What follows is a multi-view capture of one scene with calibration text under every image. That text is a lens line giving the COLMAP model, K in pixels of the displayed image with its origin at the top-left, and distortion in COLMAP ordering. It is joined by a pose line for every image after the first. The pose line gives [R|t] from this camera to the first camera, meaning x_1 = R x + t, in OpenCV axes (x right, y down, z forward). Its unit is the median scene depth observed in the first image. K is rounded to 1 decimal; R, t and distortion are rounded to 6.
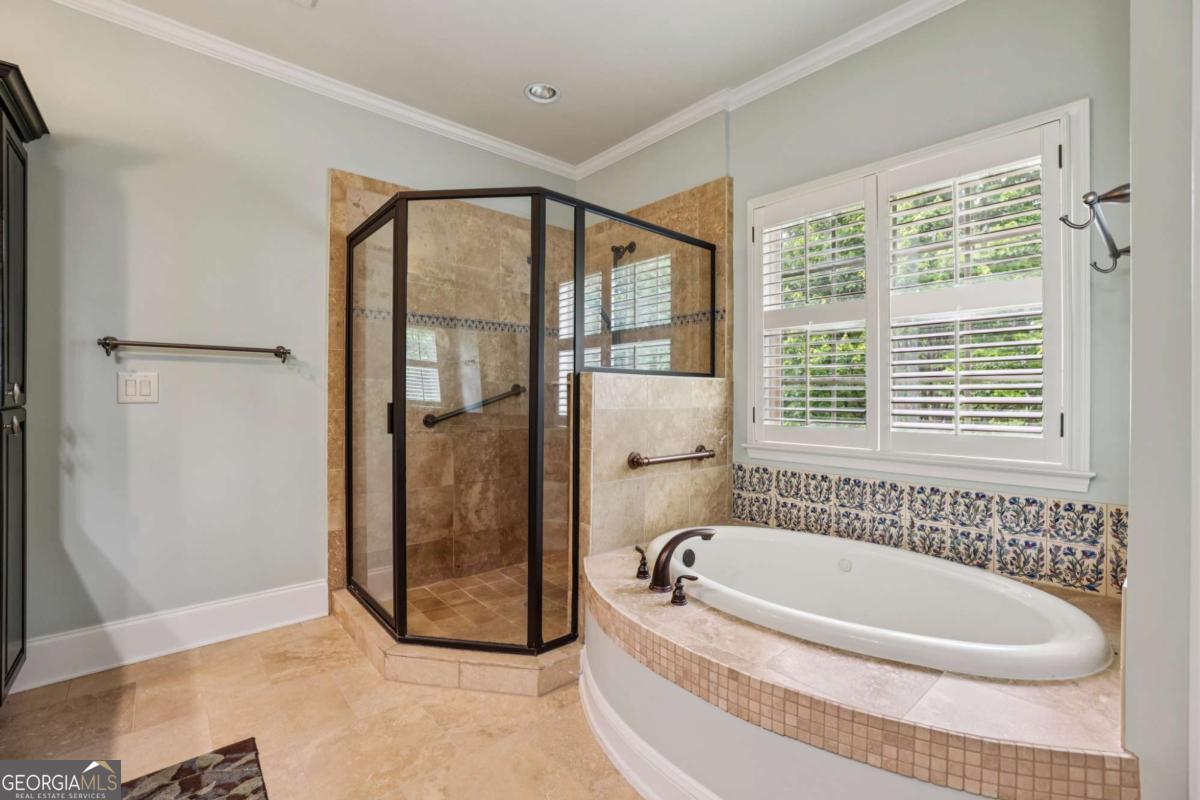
lens RADIAL K [[519.5, 0, 601.4], [0, 519.5, 396.2], [0, 0, 1]] dist [-0.018479, 0.004110]
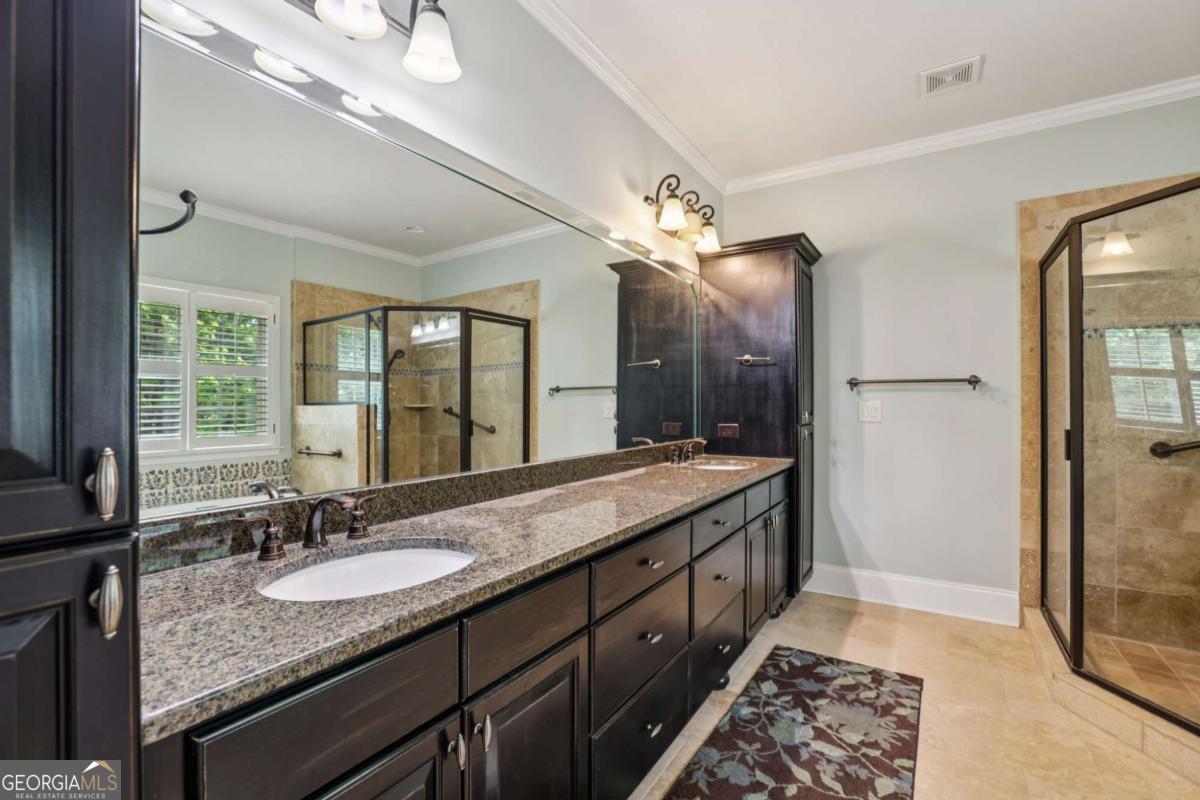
lens RADIAL K [[519.5, 0, 598.4], [0, 519.5, 403.5], [0, 0, 1]] dist [-0.018479, 0.004110]
pose [[0.280853, -0.006629, -0.959728, 0.261317], [0.004039, 0.999975, -0.005725, -0.032960], [0.959742, -0.002268, 0.280873, -0.130379]]
